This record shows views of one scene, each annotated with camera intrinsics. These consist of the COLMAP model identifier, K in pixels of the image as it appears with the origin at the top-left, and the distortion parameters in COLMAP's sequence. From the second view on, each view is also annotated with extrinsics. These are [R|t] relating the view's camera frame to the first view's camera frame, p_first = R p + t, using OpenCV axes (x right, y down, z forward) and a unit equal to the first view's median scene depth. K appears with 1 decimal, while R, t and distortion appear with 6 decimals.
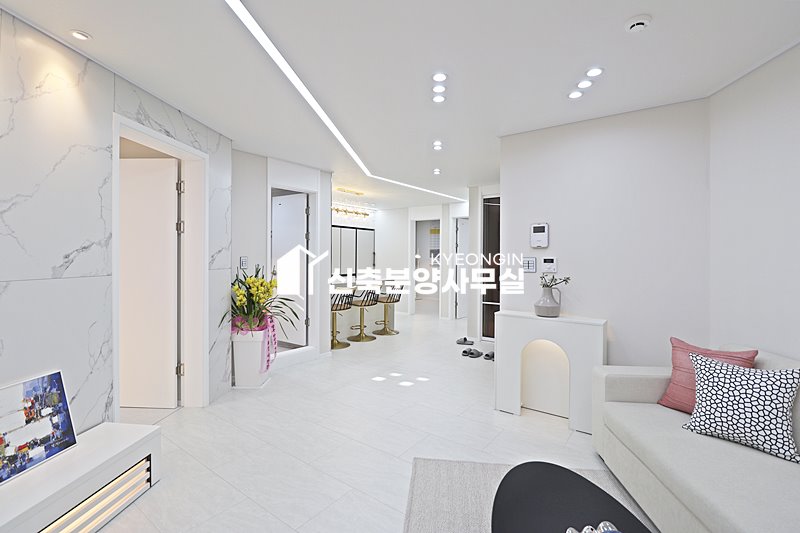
lens RADIAL K [[370.8, 0, 399.3], [0, 370.8, 262.7], [0, 0, 1]] dist [0.000141, -0.010704]
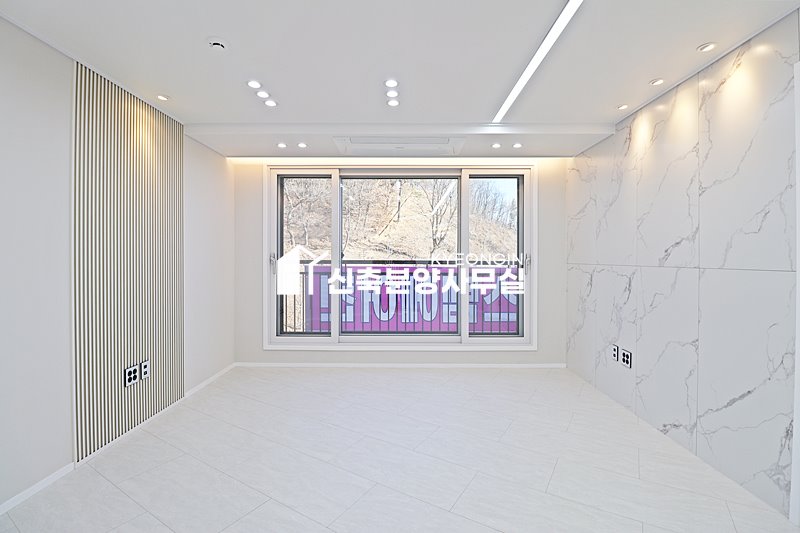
lens RADIAL K [[370.8, 0, 401.7], [0, 370.8, 265.9], [0, 0, 1]] dist [0.000141, -0.010704]
pose [[-0.997045, -0.007786, -0.076423, 0.080134], [-0.010716, 0.999220, 0.038000, 0.002673], [0.076067, 0.038707, -0.996351, 1.255180]]
